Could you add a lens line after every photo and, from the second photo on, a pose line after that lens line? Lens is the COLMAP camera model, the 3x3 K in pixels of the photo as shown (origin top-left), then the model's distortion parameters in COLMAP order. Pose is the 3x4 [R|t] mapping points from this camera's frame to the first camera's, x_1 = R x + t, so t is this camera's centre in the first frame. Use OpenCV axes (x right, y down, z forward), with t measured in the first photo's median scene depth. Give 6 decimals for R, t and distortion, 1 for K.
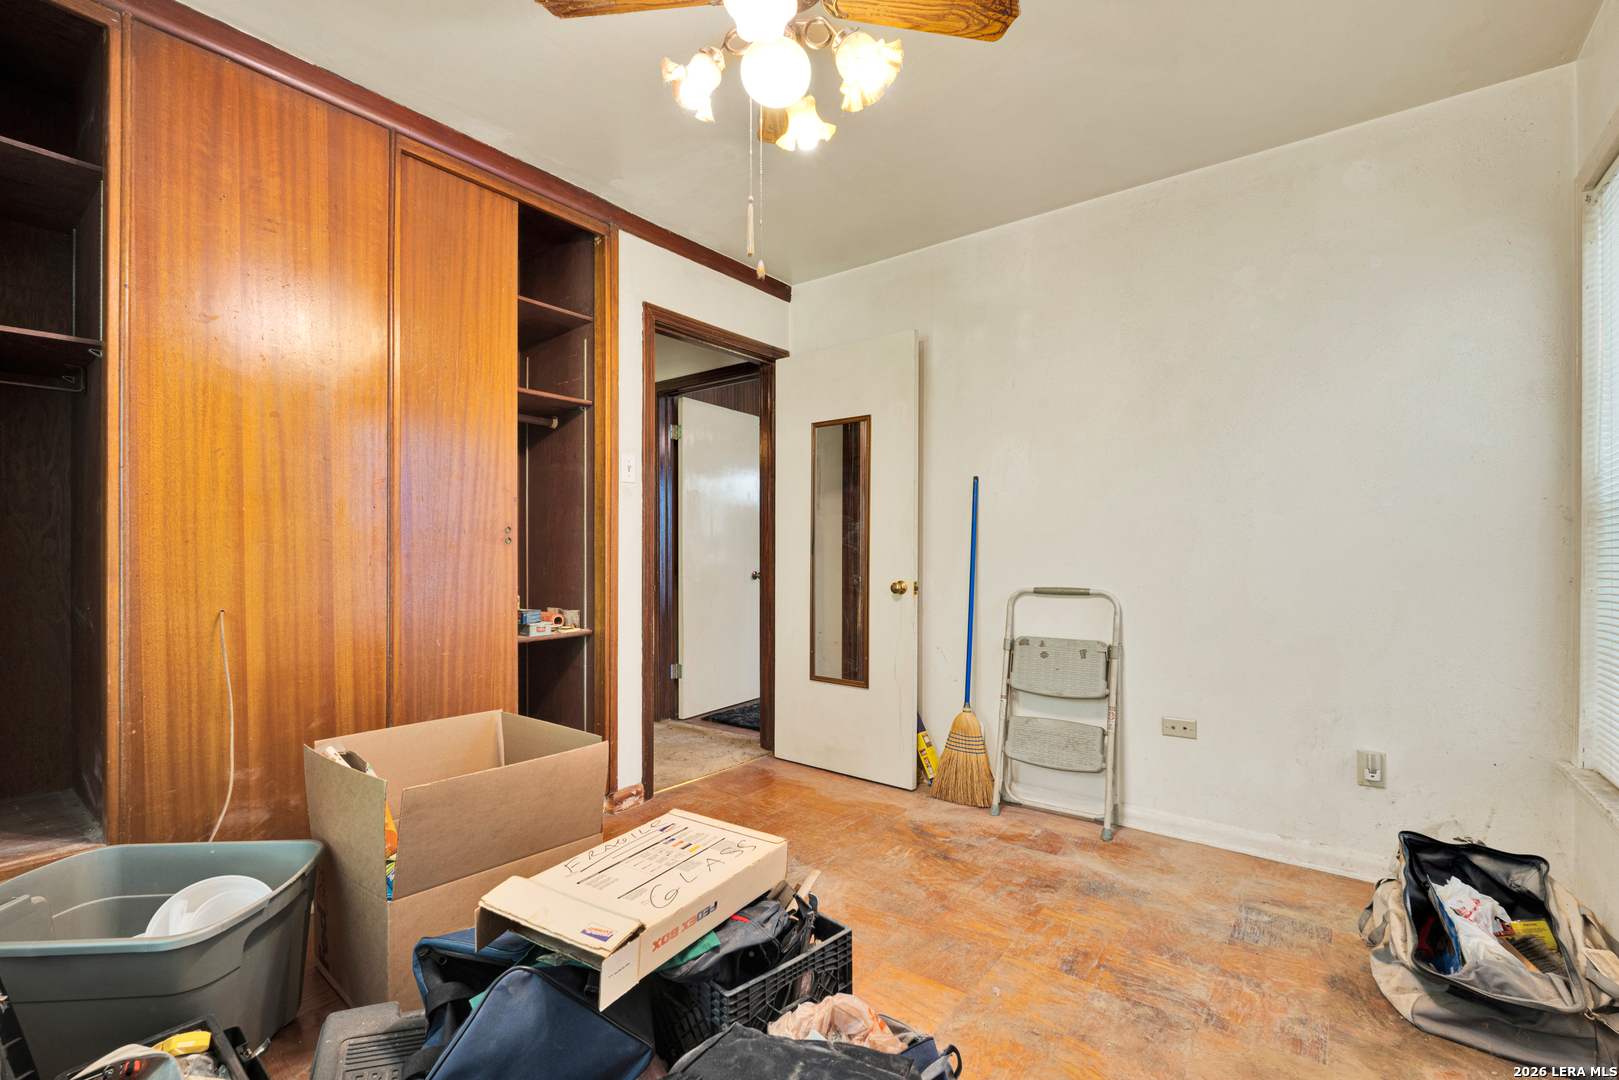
lens RADIAL K [[703.9, 0, 808.7], [0, 703.9, 547.5], [0, 0, 1]] dist [-0.014741, 0.000641]
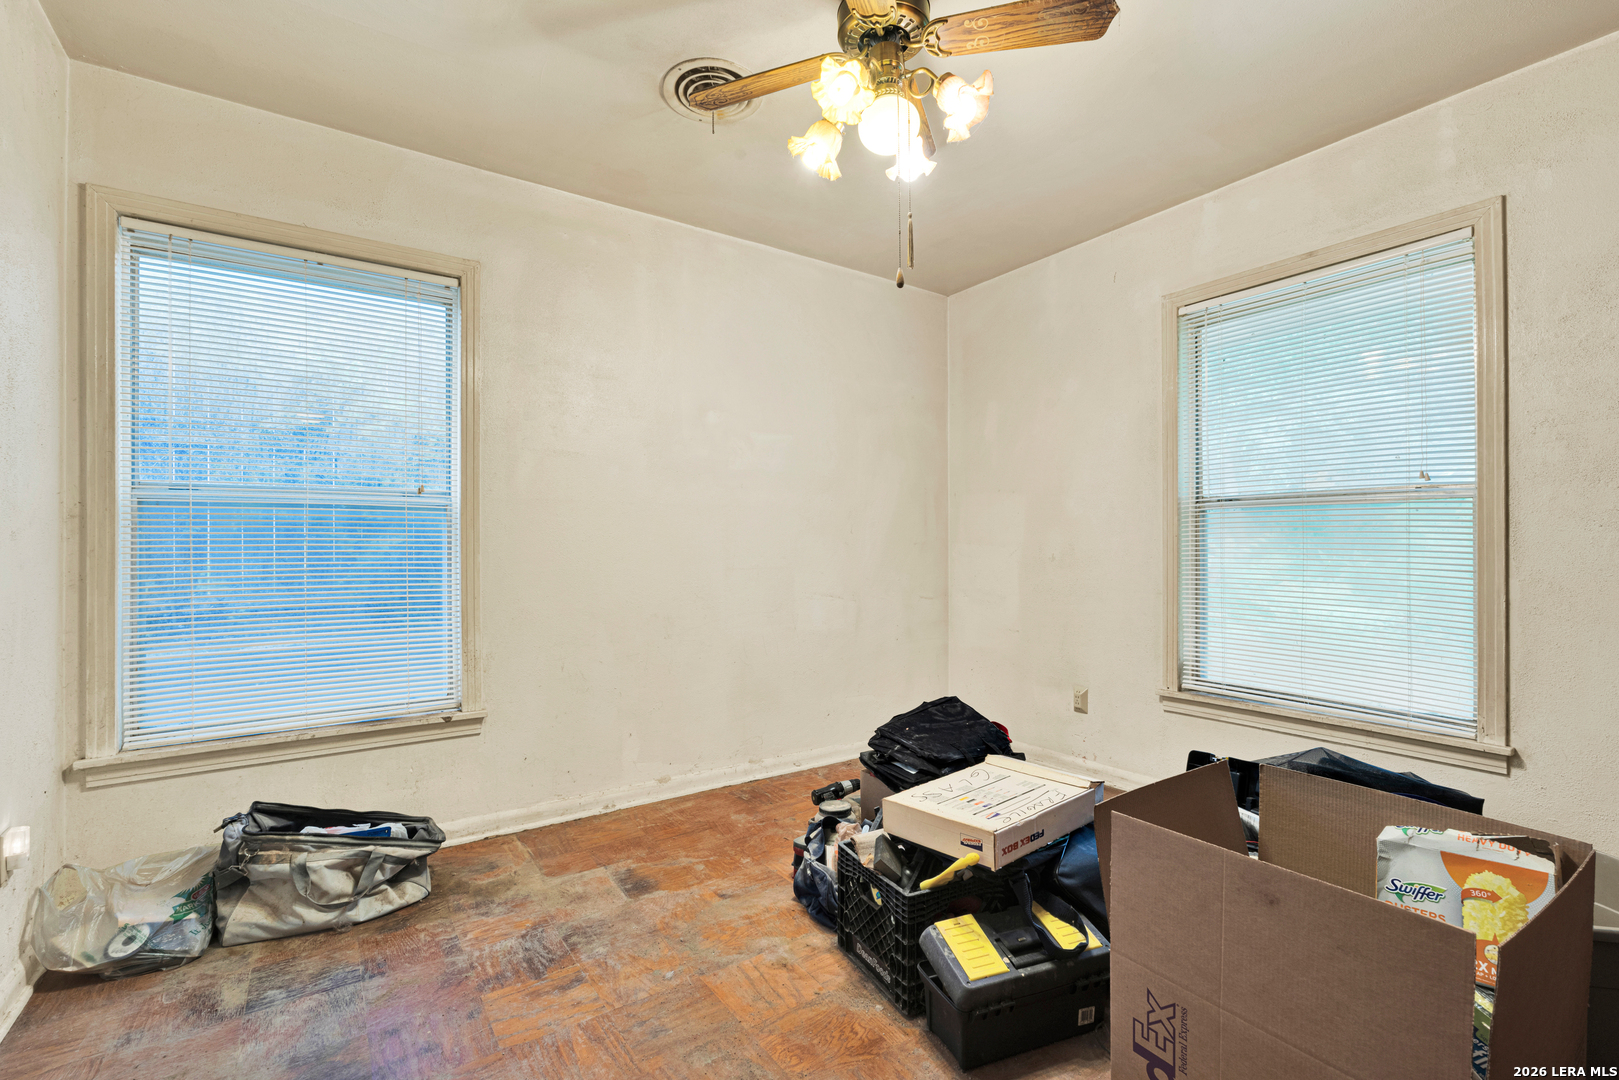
lens RADIAL K [[703.9, 0, 808.3], [0, 703.9, 543.8], [0, 0, 1]] dist [-0.014741, 0.000641]
pose [[-0.946456, 0.001282, 0.322829, -0.252857], [-0.000087, 0.999991, -0.004225, 0.003832], [-0.322831, -0.004027, -0.946448, 1.879716]]
